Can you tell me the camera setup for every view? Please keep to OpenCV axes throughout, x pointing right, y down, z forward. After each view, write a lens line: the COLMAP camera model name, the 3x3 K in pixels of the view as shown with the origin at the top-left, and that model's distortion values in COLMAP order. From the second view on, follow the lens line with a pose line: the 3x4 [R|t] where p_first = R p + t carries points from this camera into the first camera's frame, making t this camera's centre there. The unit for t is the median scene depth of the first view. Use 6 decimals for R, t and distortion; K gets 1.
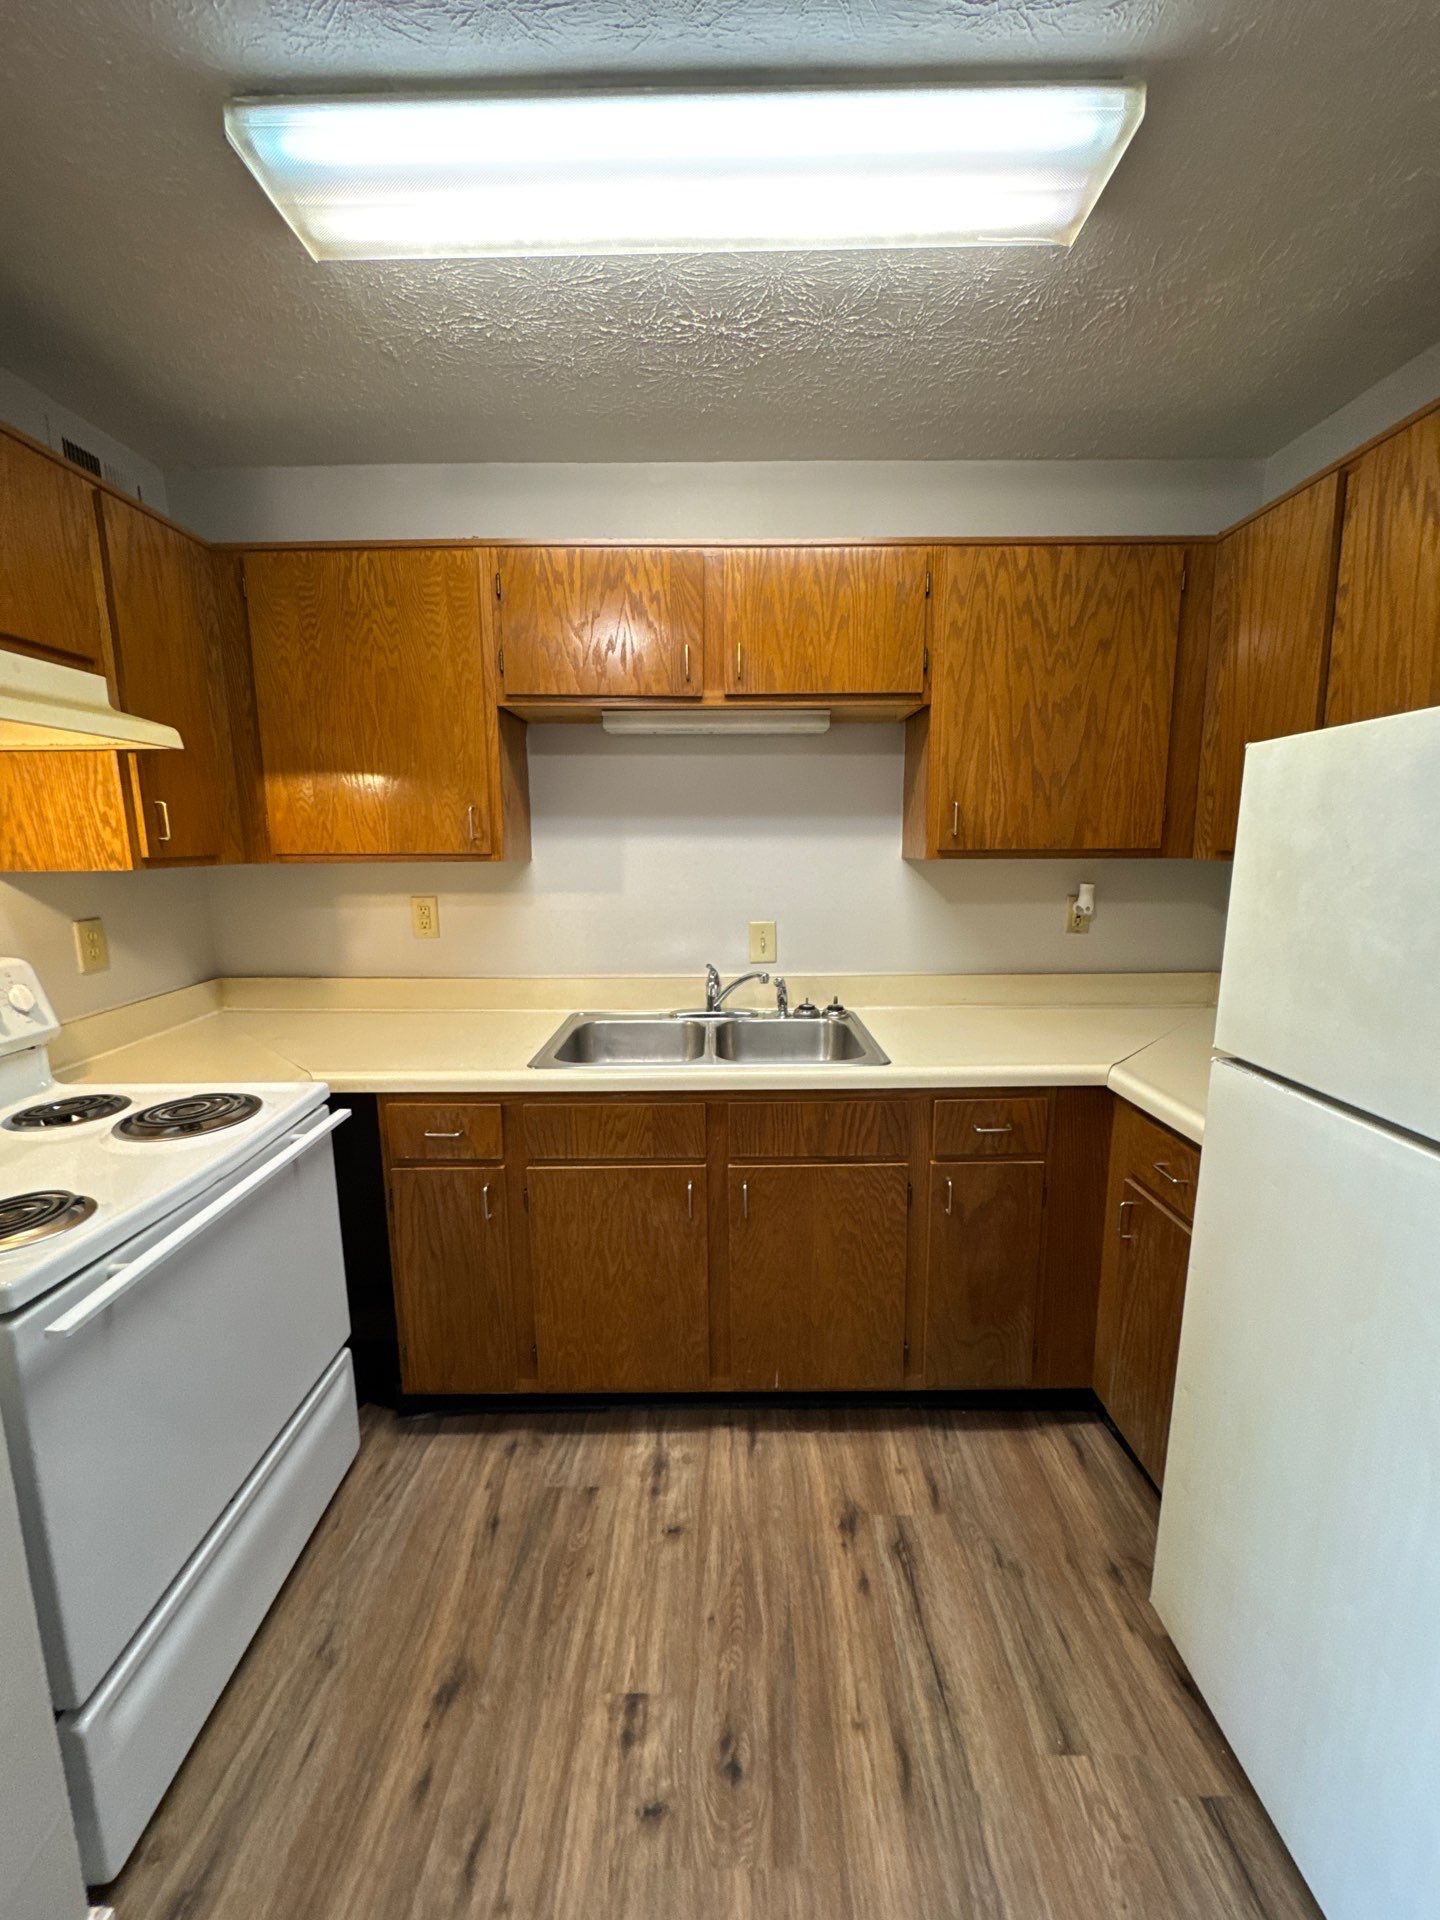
lens RADIAL K [[773.6, 0, 720.0], [0, 773.6, 960.0], [0, 0, 1]] dist [0.000207, 0.000074]
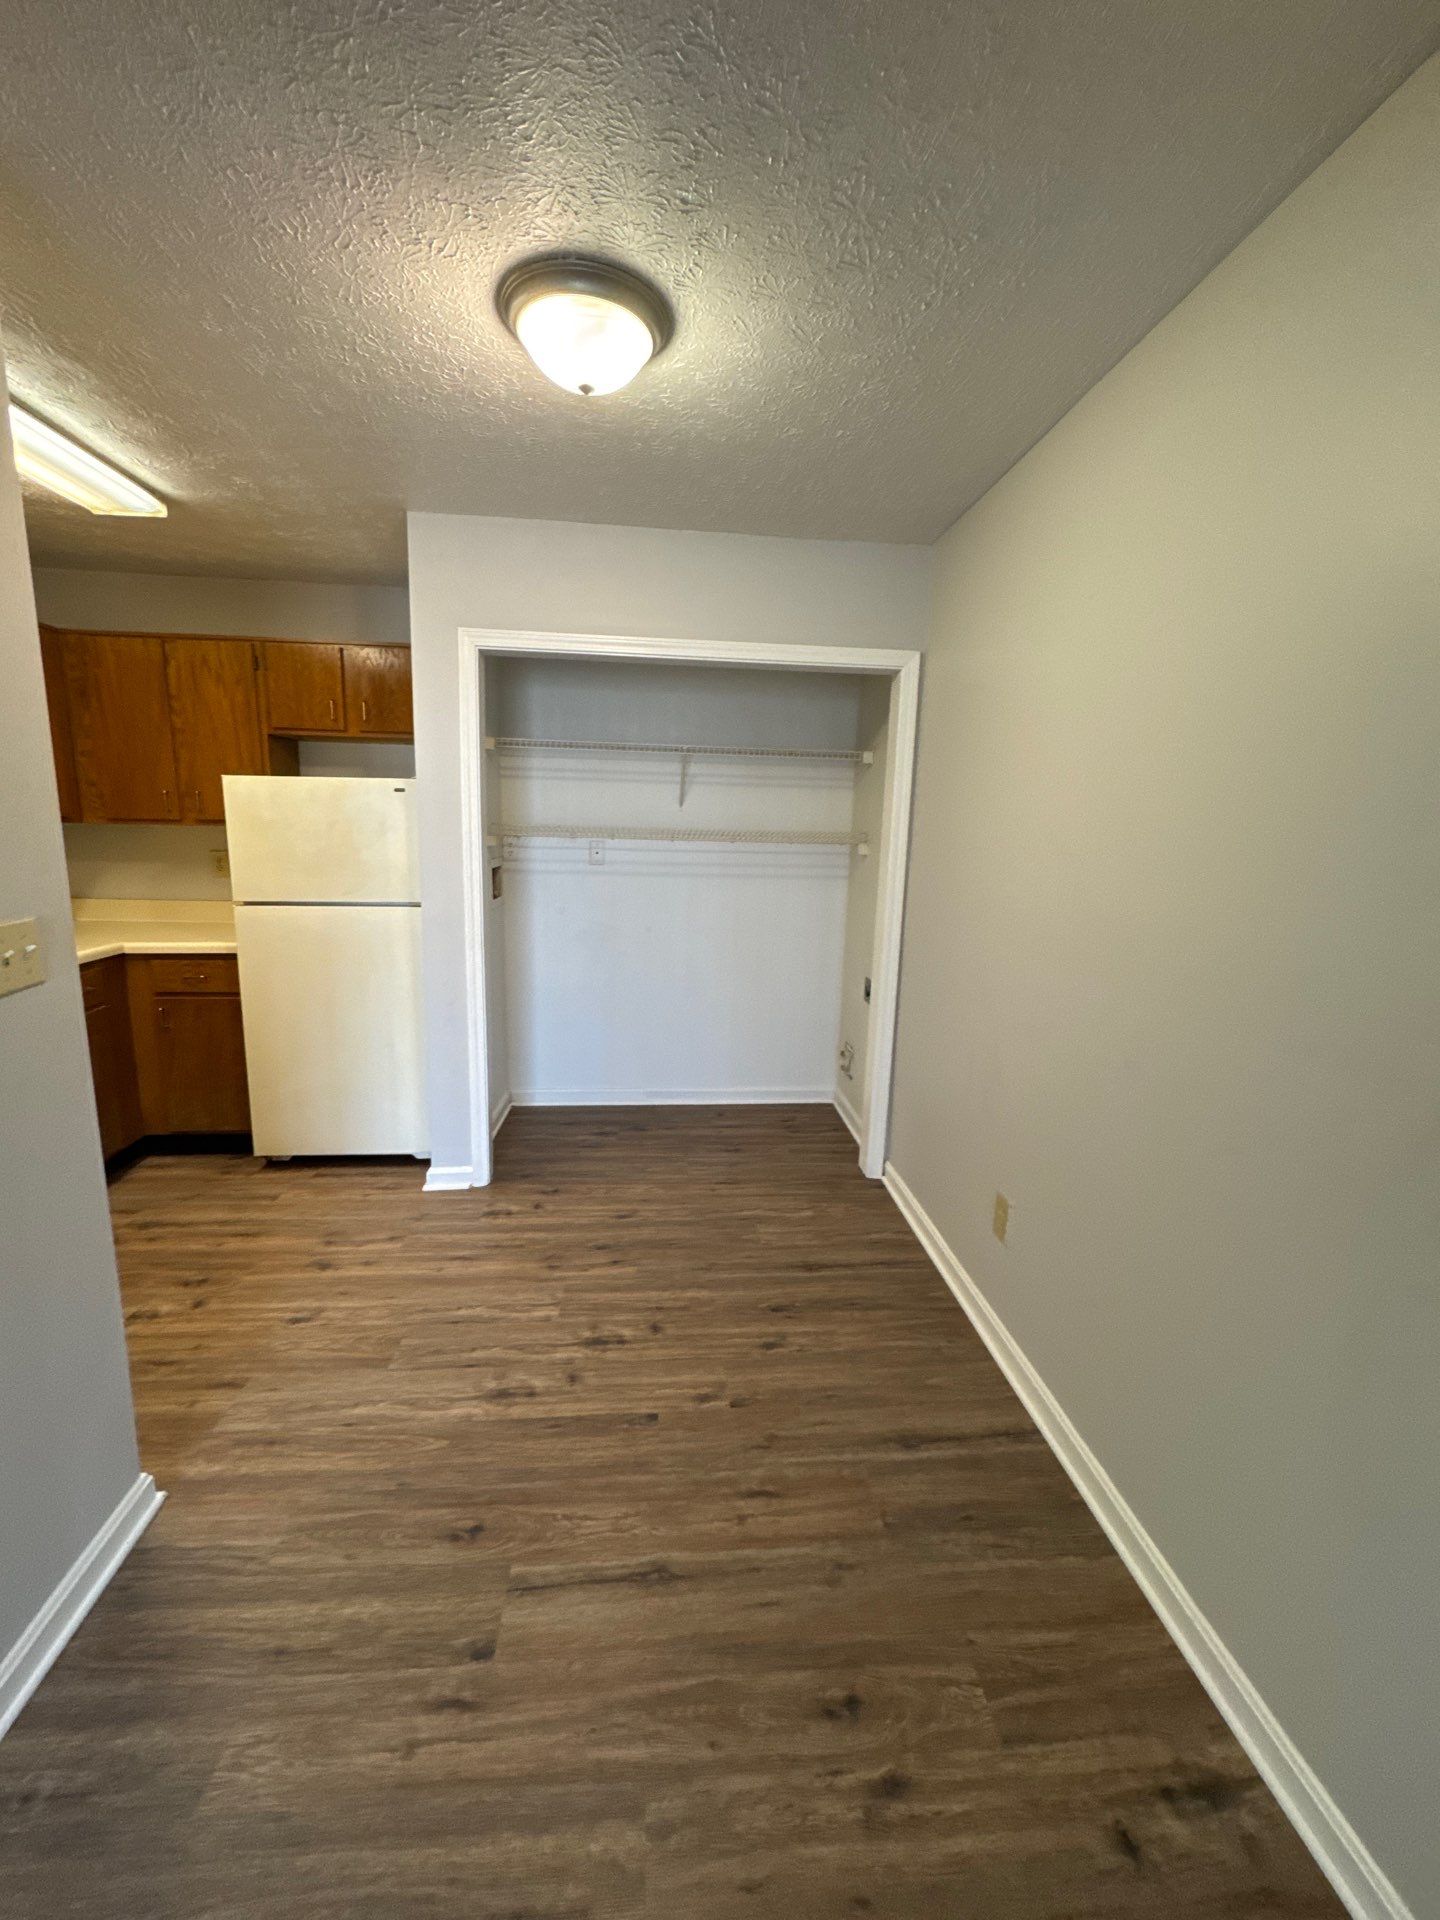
lens RADIAL K [[773.6, 0, 720.0], [0, 773.6, 960.0], [0, 0, 1]] dist [0.000207, 0.000074]
pose [[-0.088701, -0.172031, 0.981090, -1.849506], [0.131831, 0.974280, 0.182755, 0.049159], [-0.987296, 0.145549, -0.063741, -0.301360]]
